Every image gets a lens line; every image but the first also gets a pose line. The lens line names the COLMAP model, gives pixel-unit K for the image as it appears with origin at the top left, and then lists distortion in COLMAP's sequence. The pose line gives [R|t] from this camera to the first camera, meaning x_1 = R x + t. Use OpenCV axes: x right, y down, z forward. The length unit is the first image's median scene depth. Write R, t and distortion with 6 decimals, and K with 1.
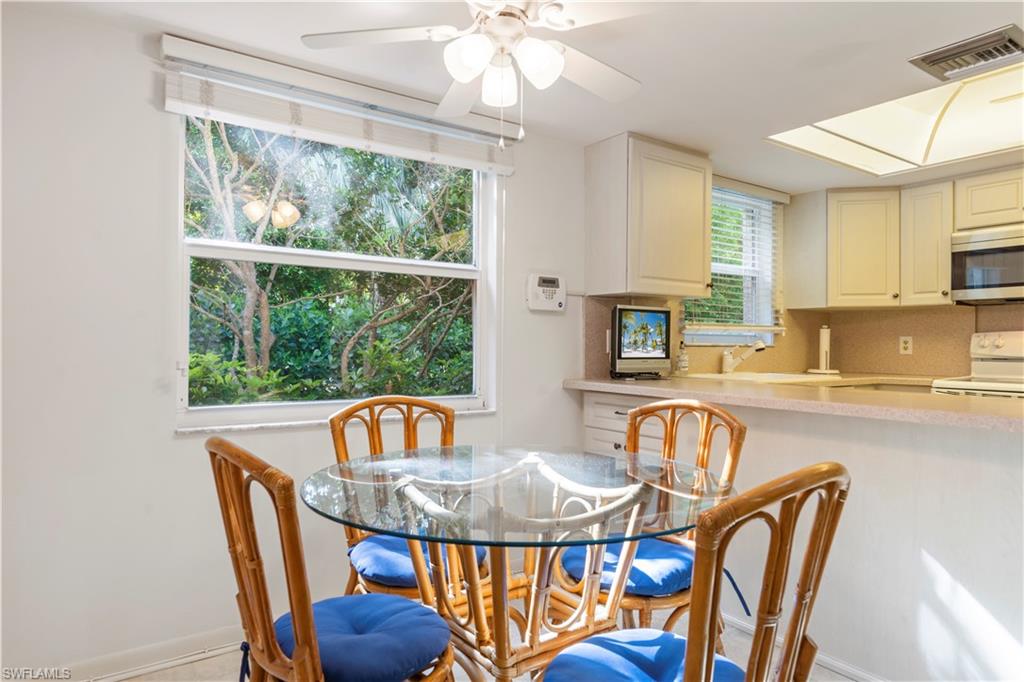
lens RADIAL K [[617.7, 0, 516.6], [0, 617.7, 340.2], [0, 0, 1]] dist [-0.004204, 0.009943]
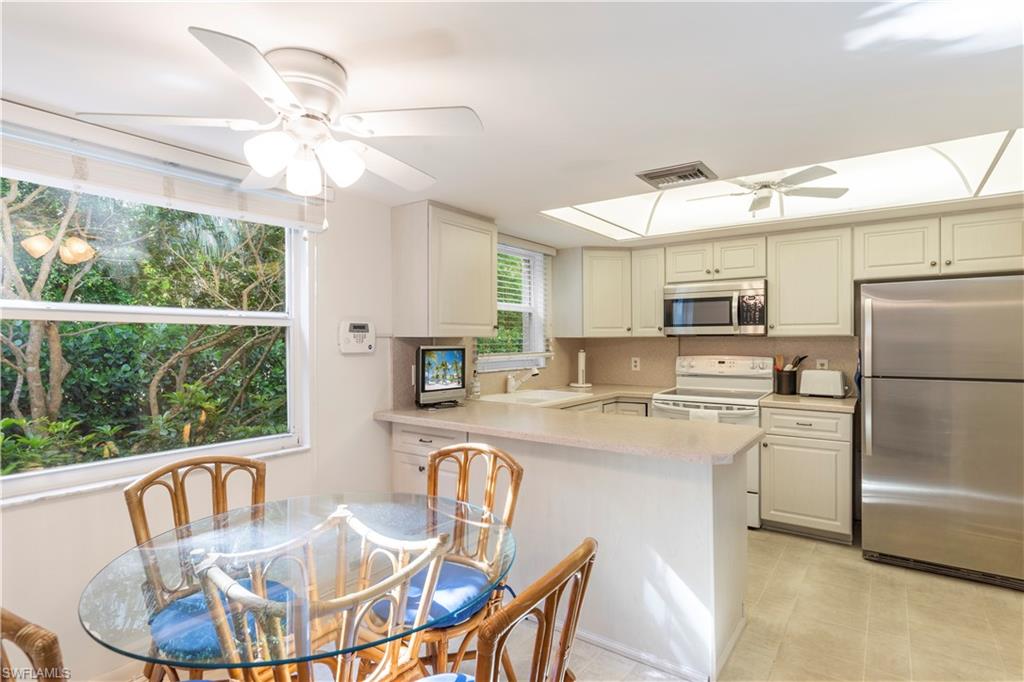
lens RADIAL K [[517.2, 0, 509.4], [0, 517.2, 349.1], [0, 0, 1]] dist [-0.000769, -0.000031]
pose [[0.948300, -0.011642, 0.317161, 0.011332], [0.008620, 0.999903, 0.010930, -0.060620], [-0.317258, -0.007631, 0.948309, 0.016862]]
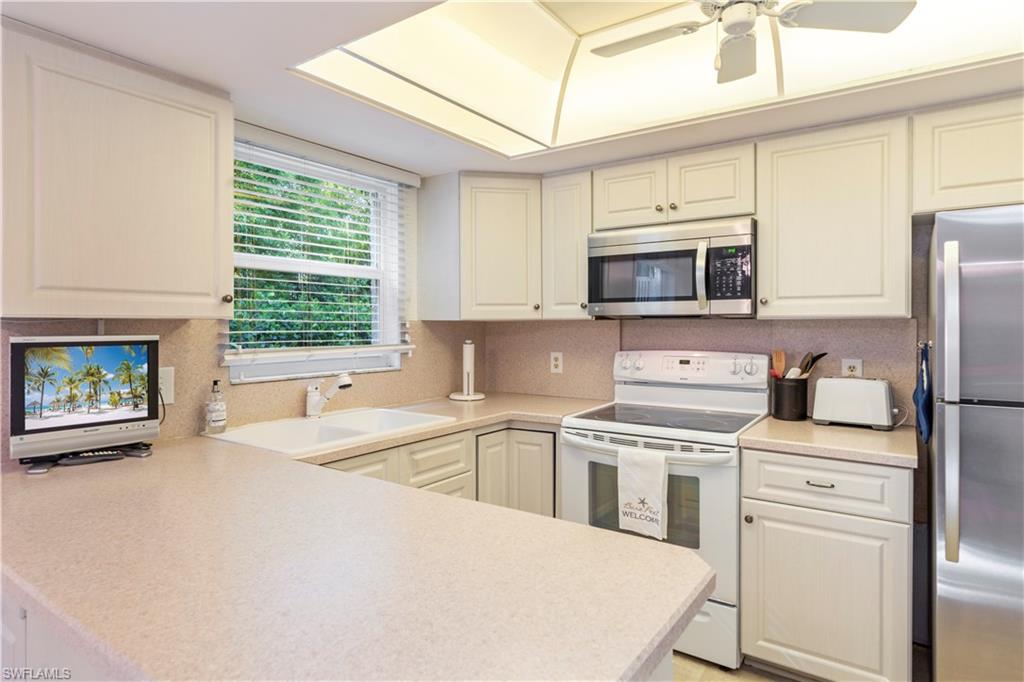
lens RADIAL K [[619.9, 0, 478.0], [0, 619.9, 335.7], [0, 0, 1]] dist [-0.004075, 0.000586]
pose [[0.944366, -0.010060, 0.328742, 0.374878], [0.006471, 0.999907, 0.012009, -0.061783], [-0.328832, -0.009213, 0.944343, 0.341910]]
